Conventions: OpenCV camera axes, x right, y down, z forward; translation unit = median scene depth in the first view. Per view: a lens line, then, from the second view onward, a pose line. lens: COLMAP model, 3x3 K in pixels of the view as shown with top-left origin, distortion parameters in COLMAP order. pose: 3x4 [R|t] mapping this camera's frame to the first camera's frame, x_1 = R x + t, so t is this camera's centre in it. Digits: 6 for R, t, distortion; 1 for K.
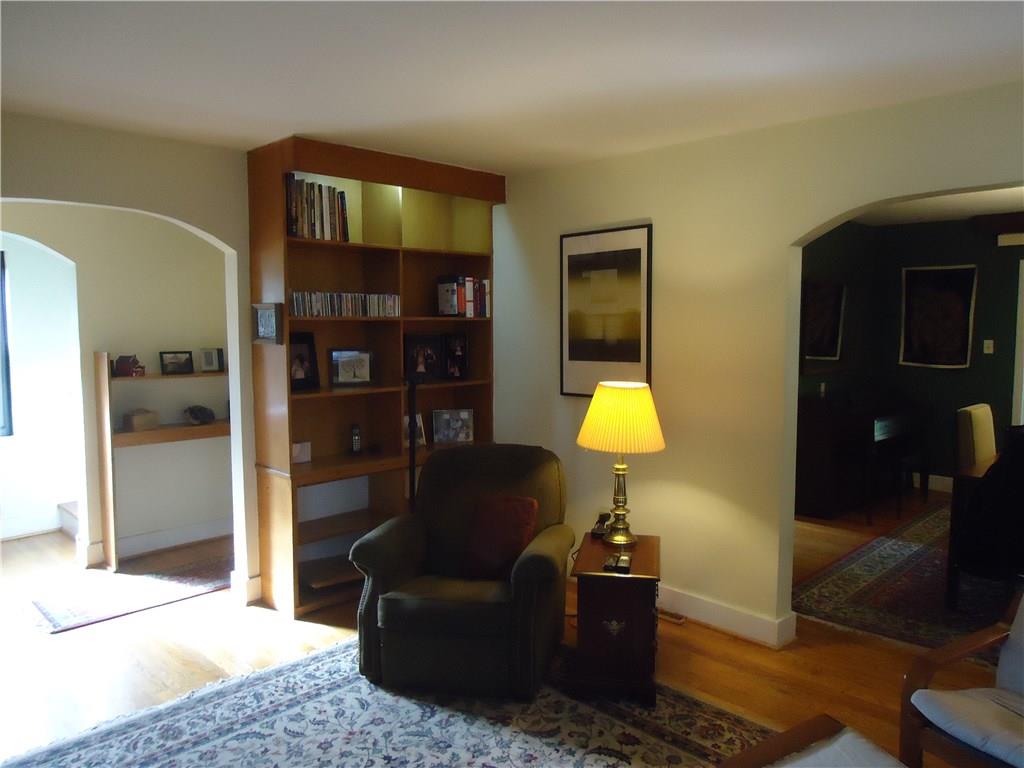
lens RADIAL K [[743.4, 0, 513.7], [0, 743.4, 380.4], [0, 0, 1]] dist [-0.010309, -0.004609]
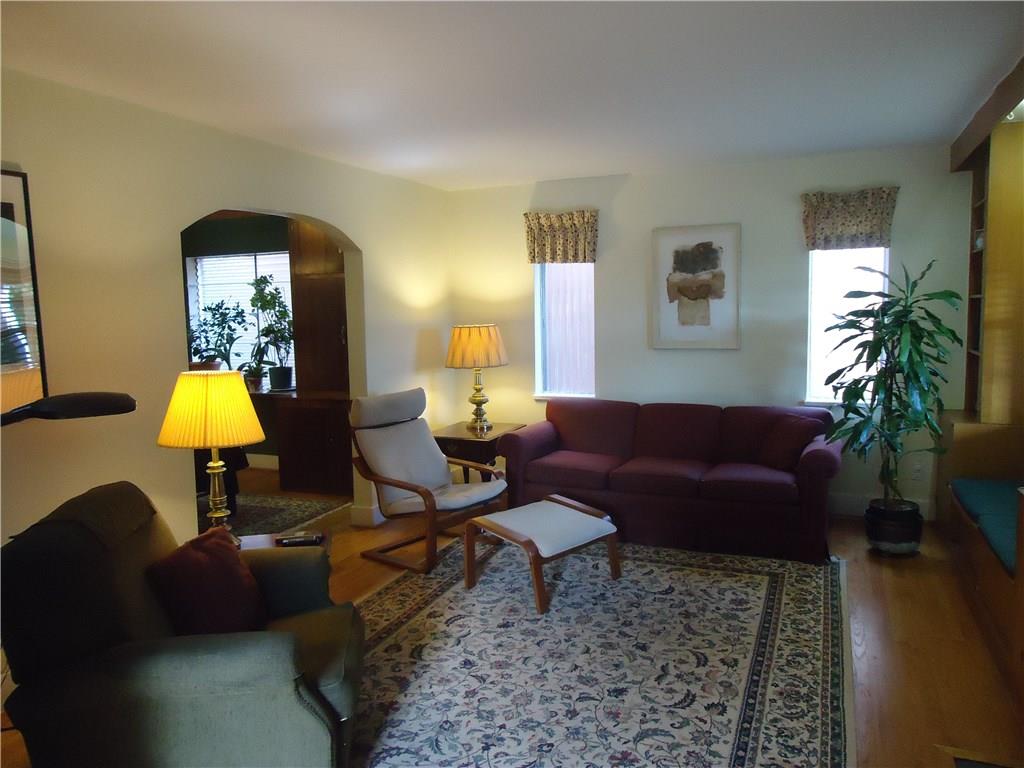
lens RADIAL K [[743.4, 0, 513.7], [0, 743.4, 380.4], [0, 0, 1]] dist [-0.010309, -0.004609]
pose [[-0.378411, -0.088409, 0.921406, -0.541118], [0.088587, 0.987400, 0.131123, -0.046819], [-0.921389, 0.131243, -0.365812, 0.657641]]
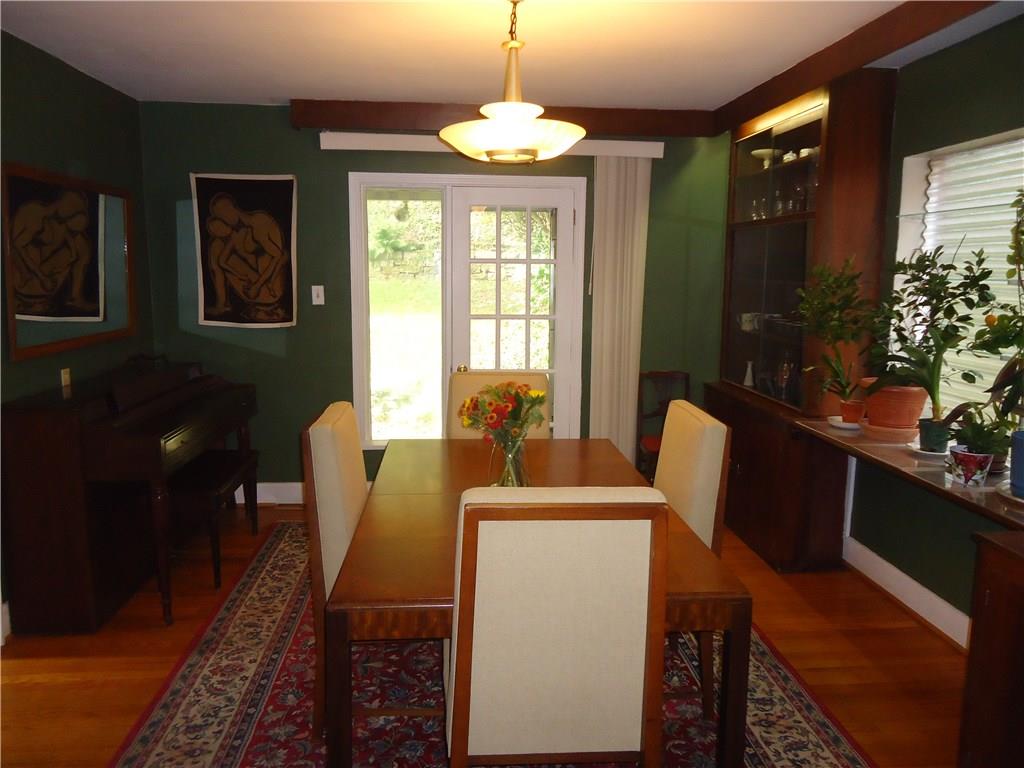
lens RADIAL K [[743.4, 0, 513.7], [0, 743.4, 380.4], [0, 0, 1]] dist [-0.010309, -0.004609]
pose [[0.647978, -0.108168, 0.753939, 0.281897], [0.052337, 0.993848, 0.097607, -0.030986], [-0.759859, -0.023788, 0.649653, 0.507796]]
